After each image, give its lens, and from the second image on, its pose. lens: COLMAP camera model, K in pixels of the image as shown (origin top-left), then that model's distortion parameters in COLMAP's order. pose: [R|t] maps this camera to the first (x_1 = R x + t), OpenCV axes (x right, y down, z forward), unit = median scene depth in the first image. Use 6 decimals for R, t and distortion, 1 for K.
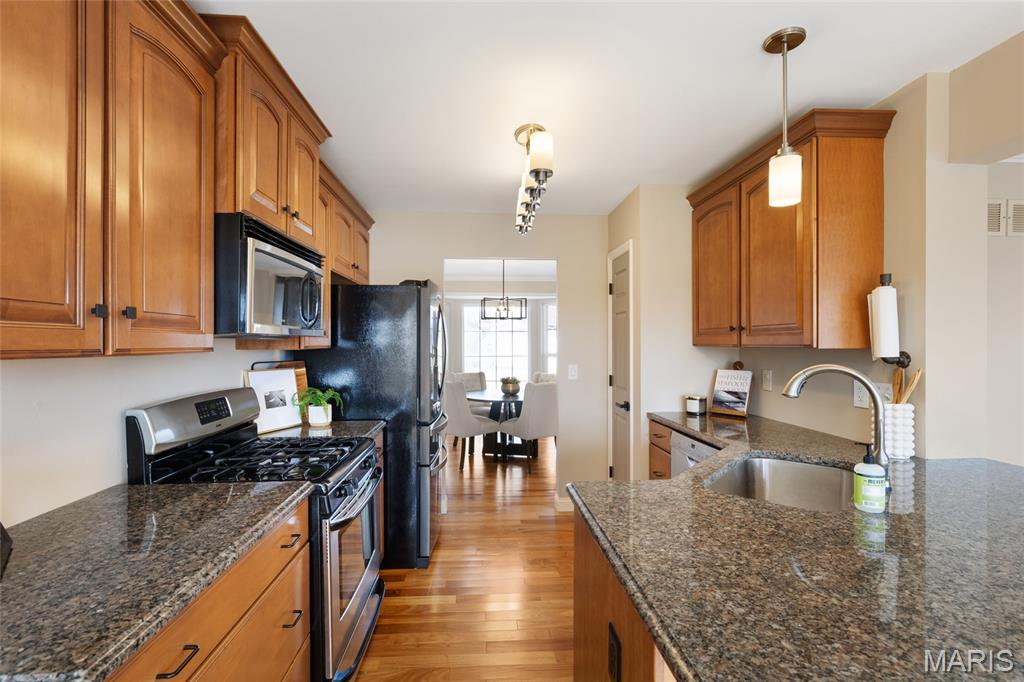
lens RADIAL K [[467.8, 0, 508.4], [0, 467.8, 345.3], [0, 0, 1]] dist [0.003707, 0.000165]
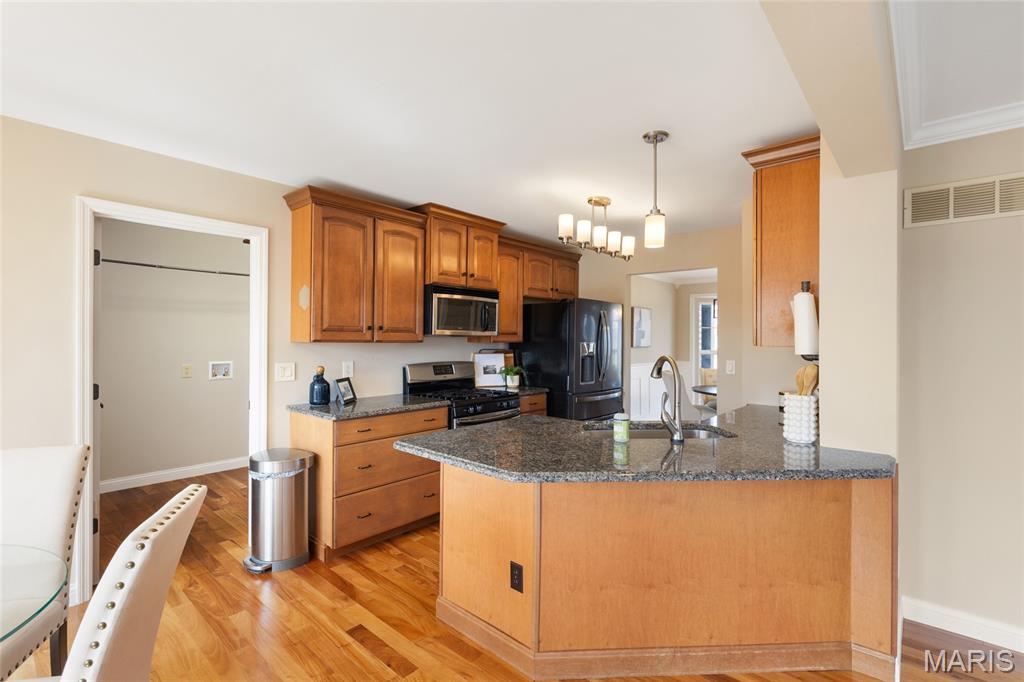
lens RADIAL K [[467.8, 0, 514.9], [0, 467.8, 336.9], [0, 0, 1]] dist [0.003707, 0.000165]
pose [[0.710505, 0.003660, -0.703682, 1.059986], [-0.011709, 0.999910, -0.006621, -0.002177], [0.703594, 0.012944, 0.710484, -0.286923]]
